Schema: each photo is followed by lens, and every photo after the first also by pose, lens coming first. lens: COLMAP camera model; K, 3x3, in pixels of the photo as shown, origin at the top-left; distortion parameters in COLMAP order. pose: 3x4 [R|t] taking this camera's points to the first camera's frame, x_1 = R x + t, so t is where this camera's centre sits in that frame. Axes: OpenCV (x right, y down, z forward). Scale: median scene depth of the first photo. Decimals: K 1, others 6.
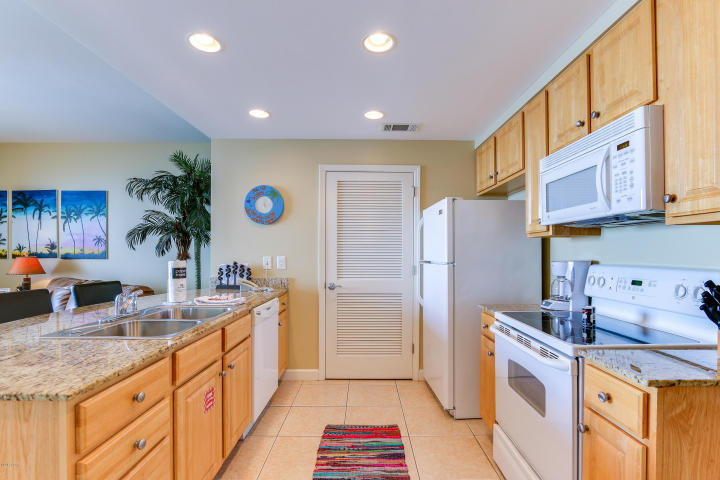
lens RADIAL K [[341.8, 0, 359.1], [0, 341.8, 250.8], [0, 0, 1]] dist [0.000039, -0.000105]
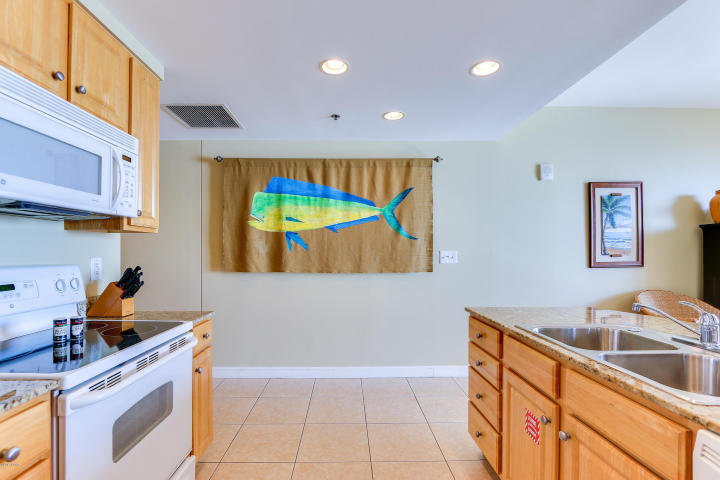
lens RADIAL K [[341.8, 0, 359.1], [0, 341.8, 250.8], [0, 0, 1]] dist [0.000039, -0.000105]
pose [[-0.998887, -0.004619, -0.046949, 0.028949], [-0.004152, 0.999941, -0.010048, 0.012906], [0.046992, -0.009842, -0.998847, 1.838917]]
